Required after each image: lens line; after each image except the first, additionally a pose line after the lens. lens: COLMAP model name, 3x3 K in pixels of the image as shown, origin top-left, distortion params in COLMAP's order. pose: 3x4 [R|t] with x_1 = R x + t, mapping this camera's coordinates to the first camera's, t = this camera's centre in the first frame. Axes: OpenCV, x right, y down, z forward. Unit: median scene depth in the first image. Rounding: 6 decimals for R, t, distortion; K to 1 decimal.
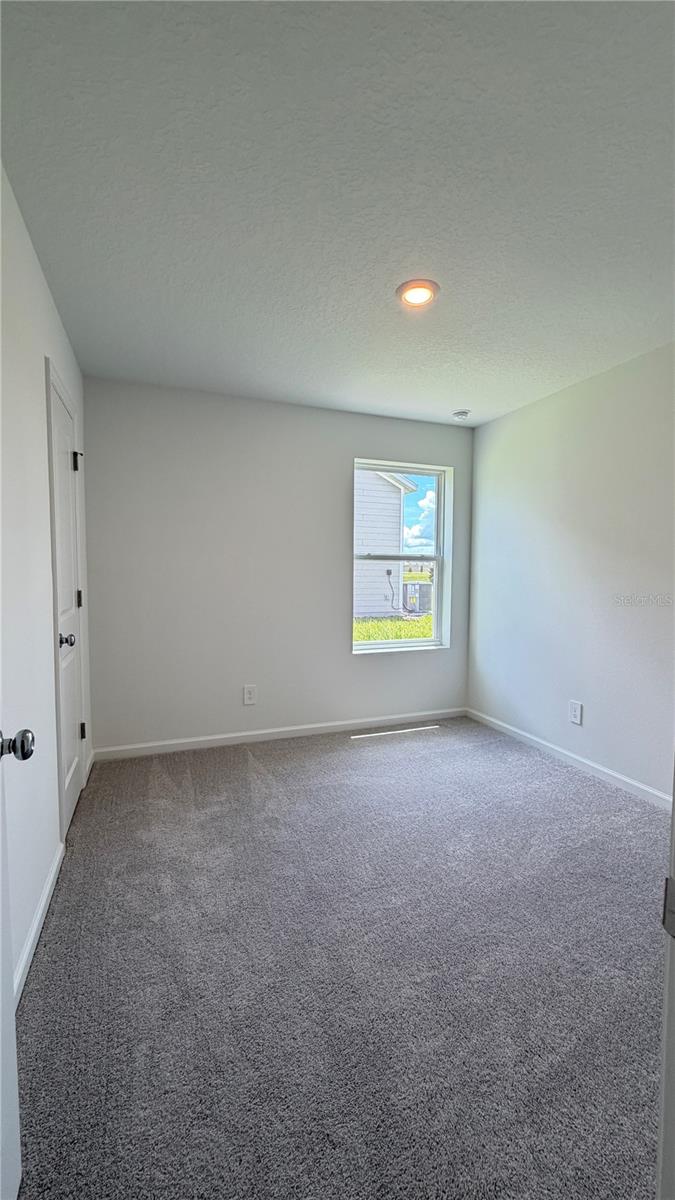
lens RADIAL K [[479.2, 0, 336.1], [0, 479.2, 599.0], [0, 0, 1]] dist [-0.000460, 0.000666]
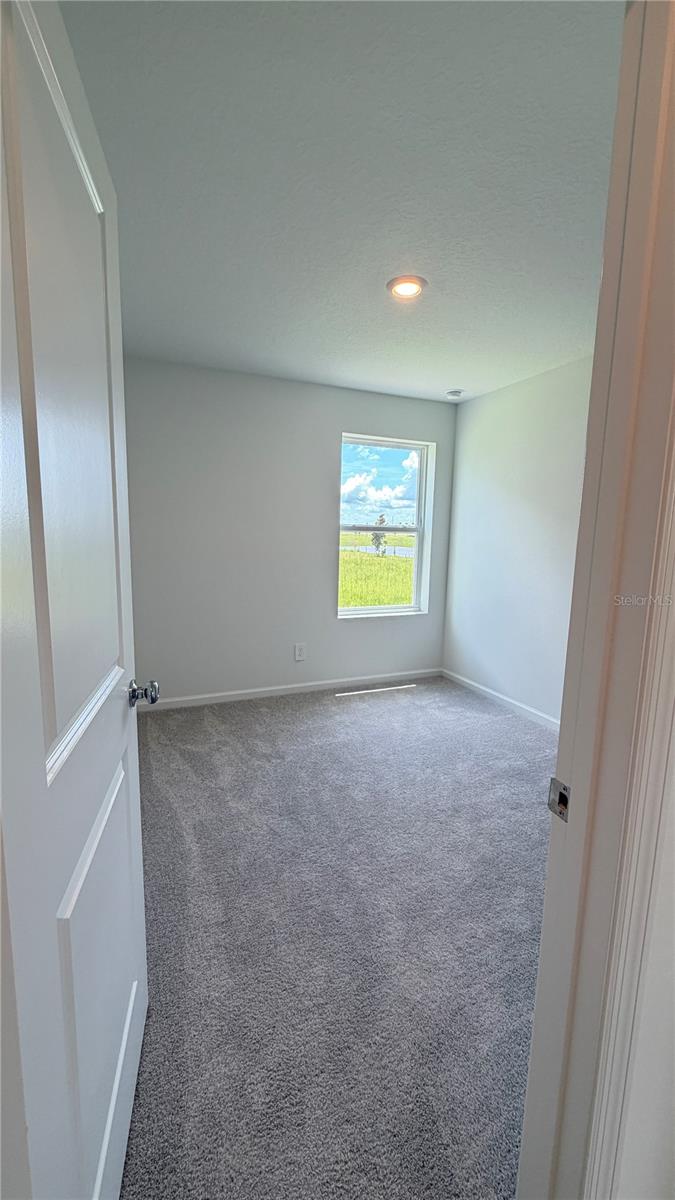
lens RADIAL K [[498.5, 0, 338.5], [0, 498.5, 605.3], [0, 0, 1]] dist [0.000305, 0.000146]
pose [[0.998682, 0.007998, 0.050702, -0.020195], [-0.013036, 0.994920, 0.099820, -0.026865], [-0.049646, -0.100349, 0.993713, -0.104030]]
